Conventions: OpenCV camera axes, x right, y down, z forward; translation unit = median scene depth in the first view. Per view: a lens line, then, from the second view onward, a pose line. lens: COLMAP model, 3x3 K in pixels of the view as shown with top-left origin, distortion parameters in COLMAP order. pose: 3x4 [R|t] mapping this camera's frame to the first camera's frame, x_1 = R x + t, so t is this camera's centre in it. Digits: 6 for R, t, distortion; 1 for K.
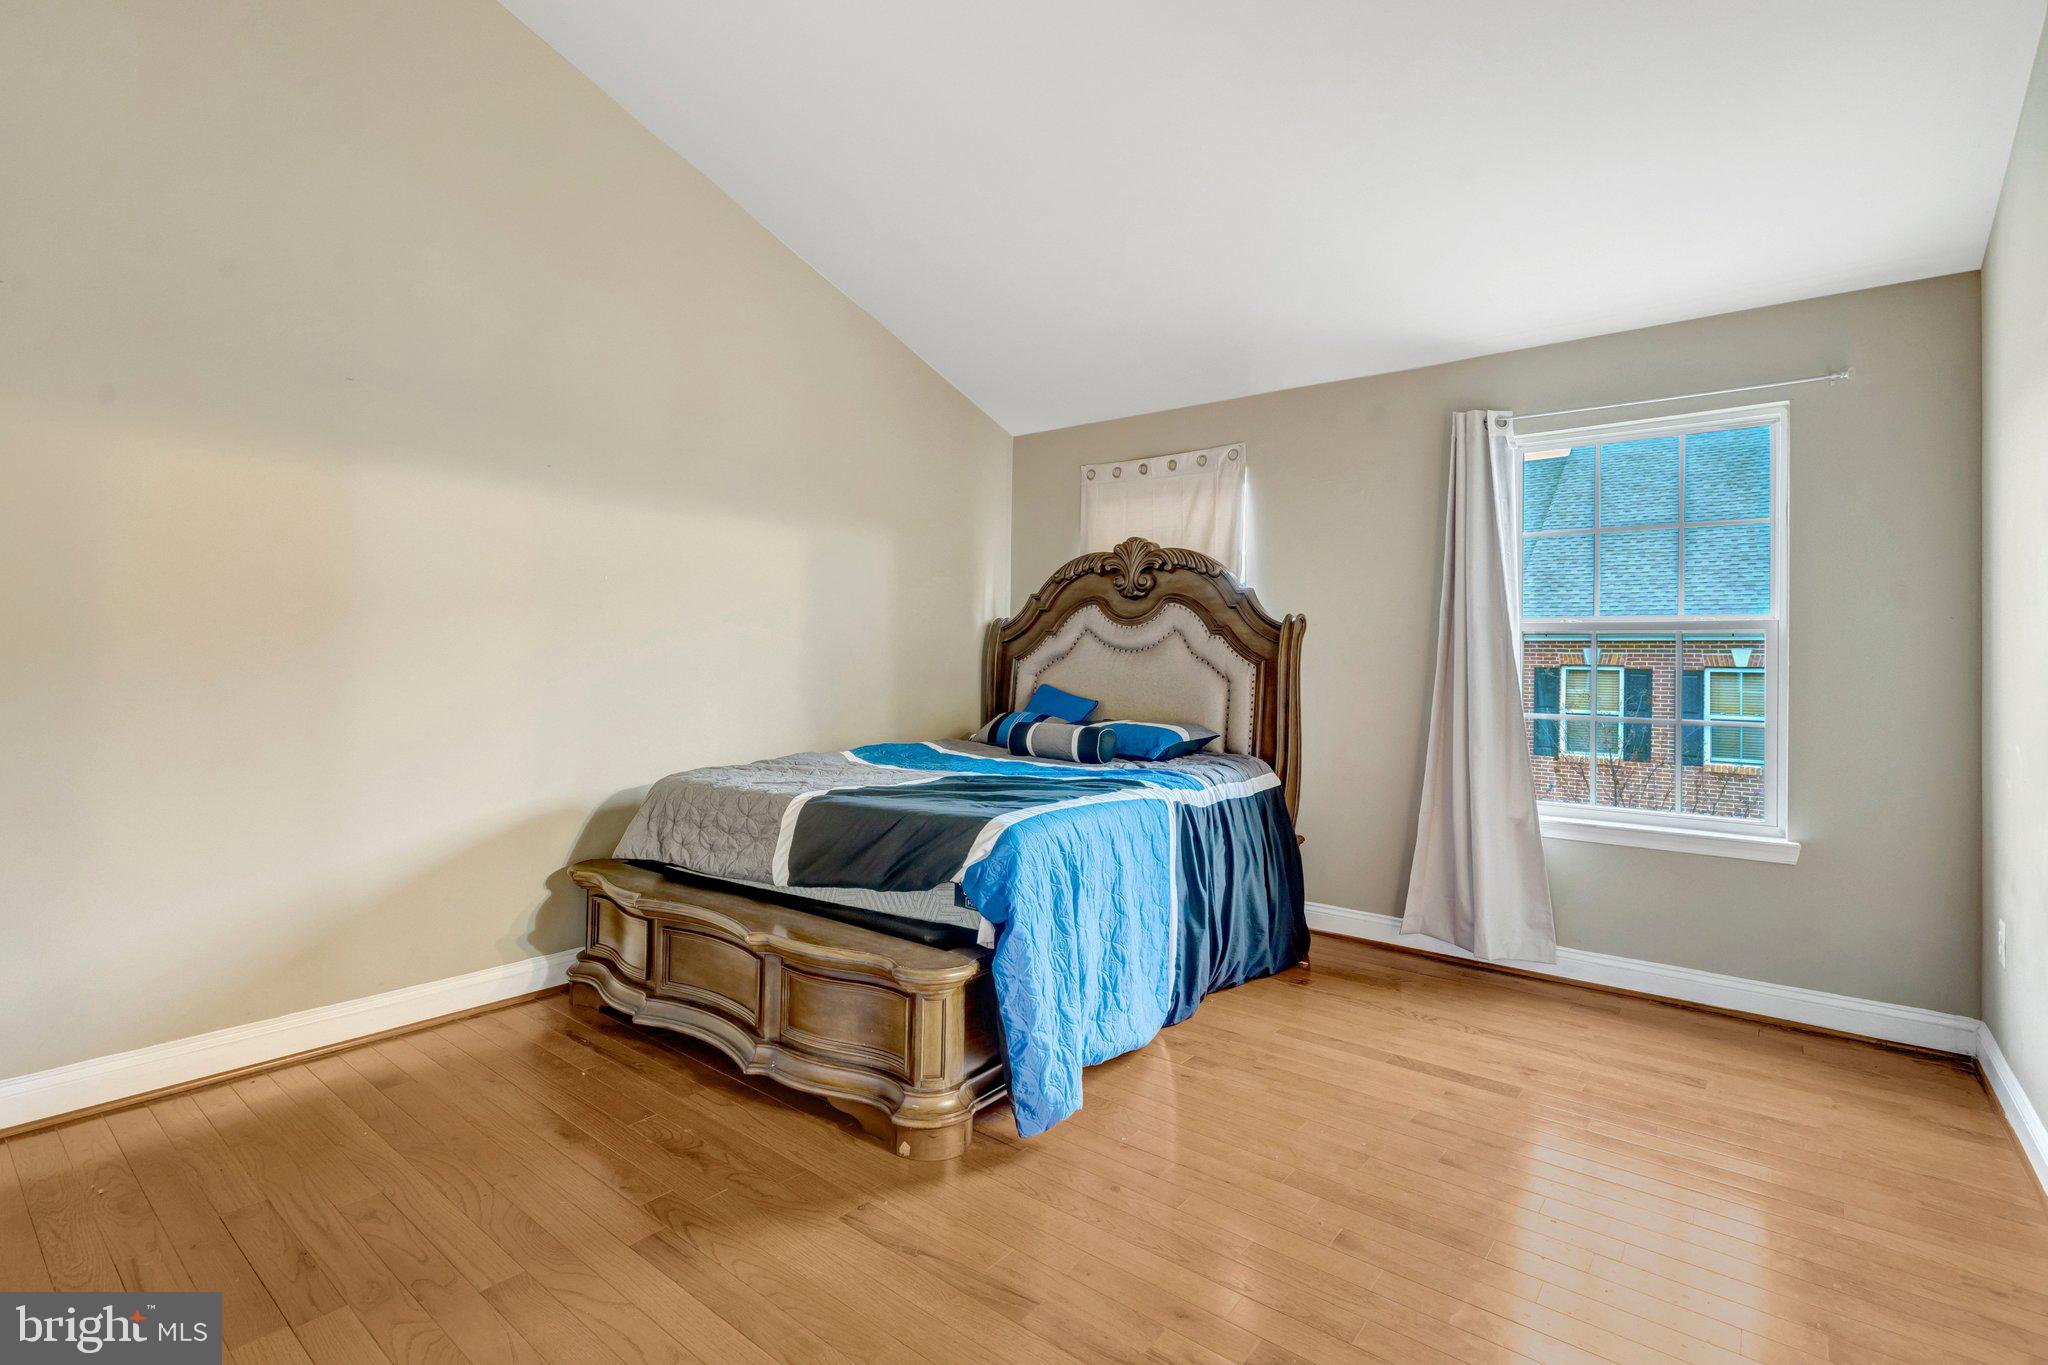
lens RADIAL K [[948.5, 0, 1024.3], [0, 948.5, 674.7], [0, 0, 1]] dist [-0.002494, 0.002802]
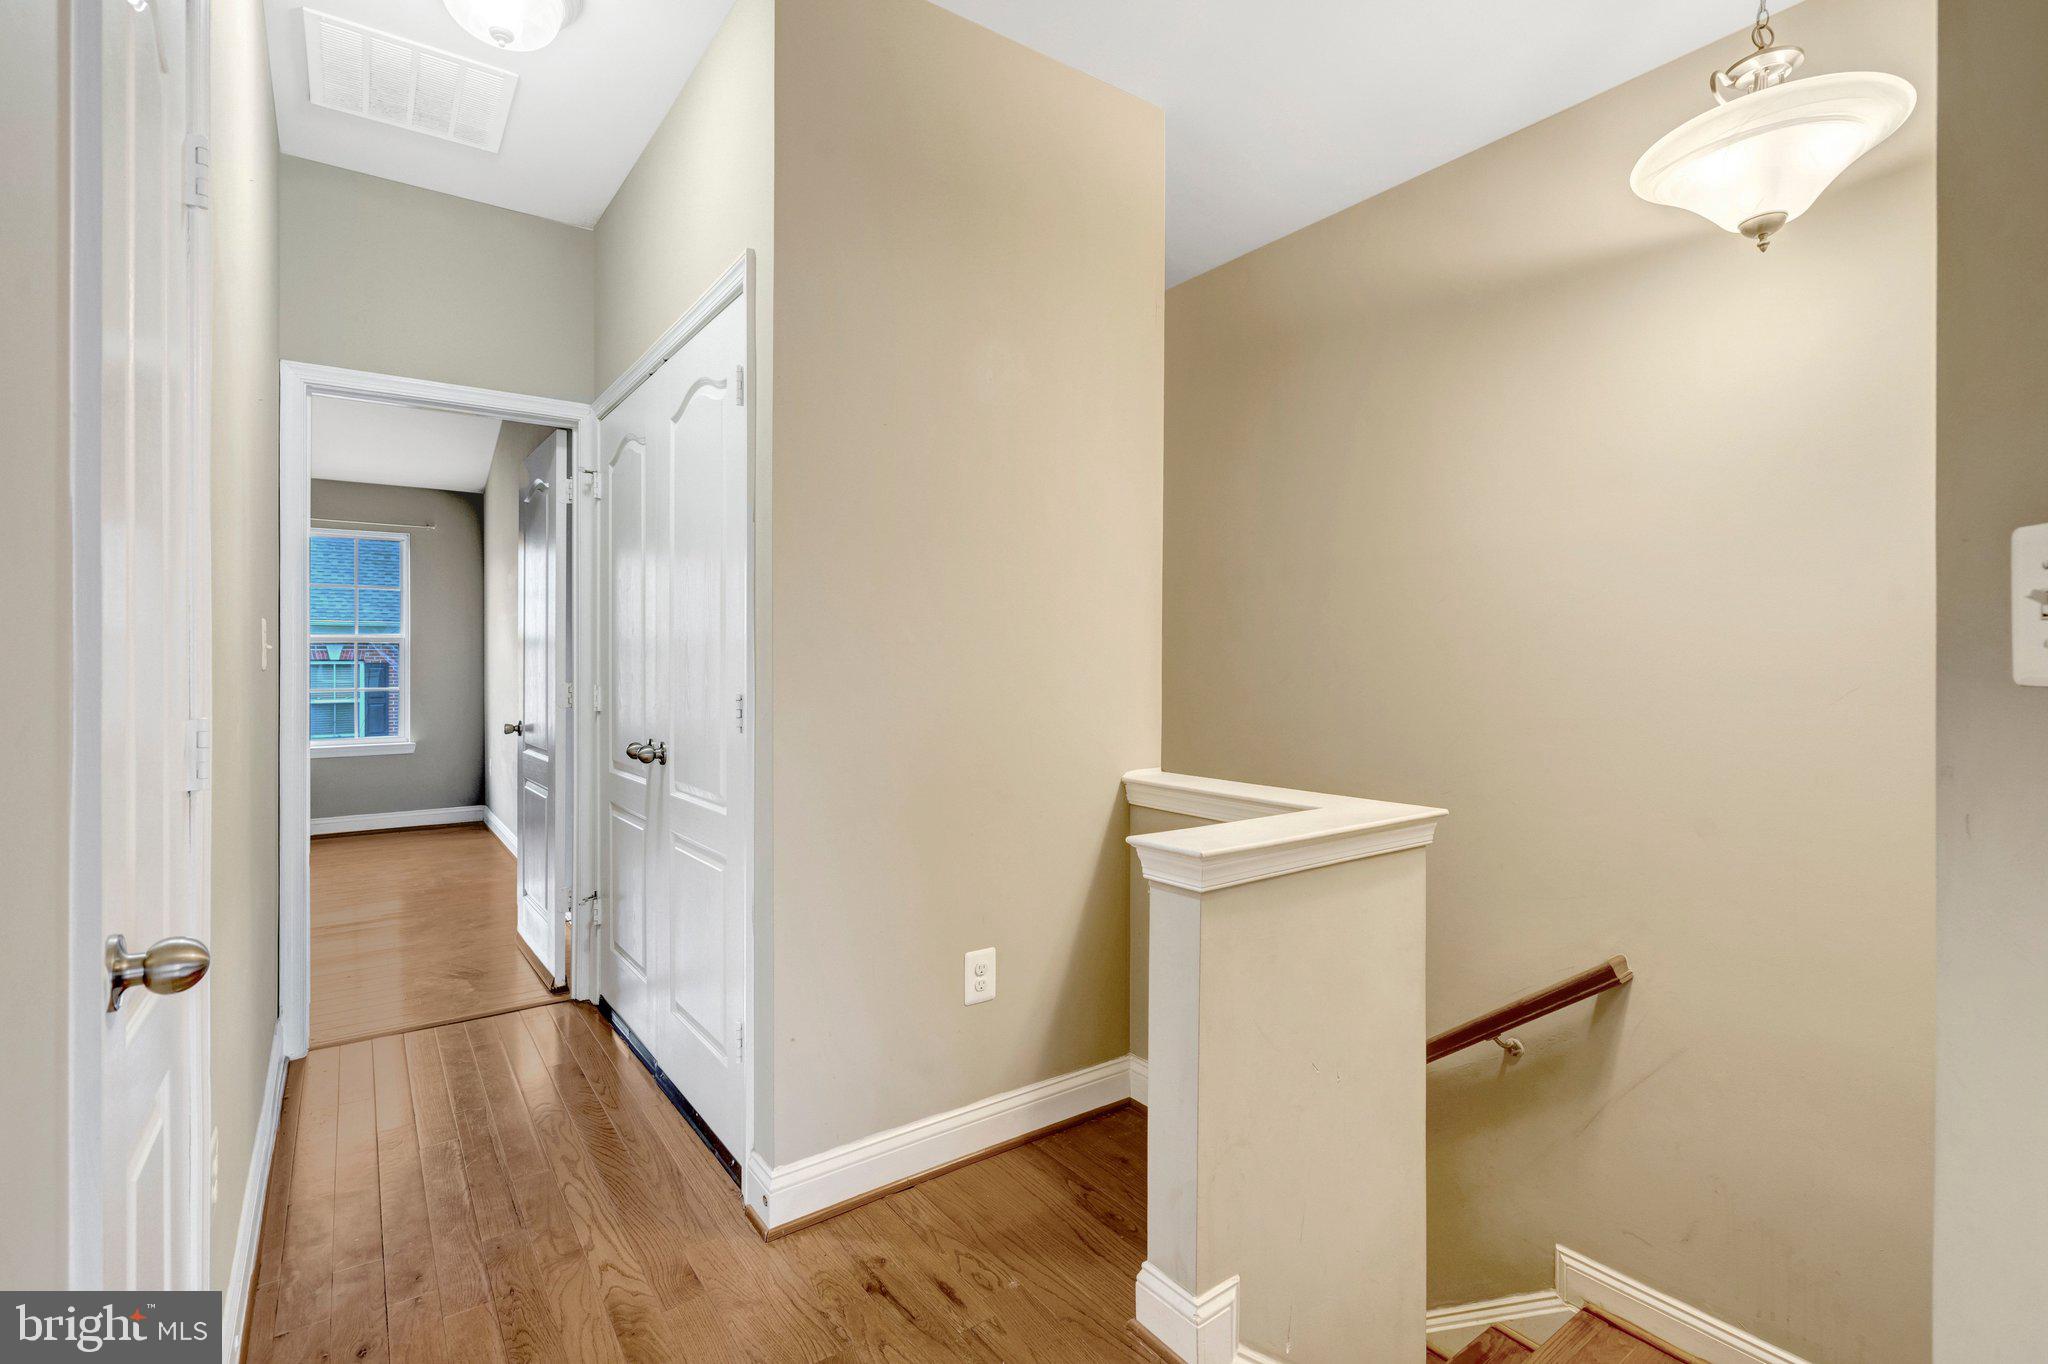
lens RADIAL K [[948.5, 0, 1024.4], [0, 948.5, 673.5], [0, 0, 1]] dist [-0.002494, 0.002802]
pose [[0.269445, -0.006977, 0.962990, -0.829949], [0.001319, 0.999975, 0.006876, 0.007430], [-0.963015, -0.000583, 0.269448, -0.857427]]
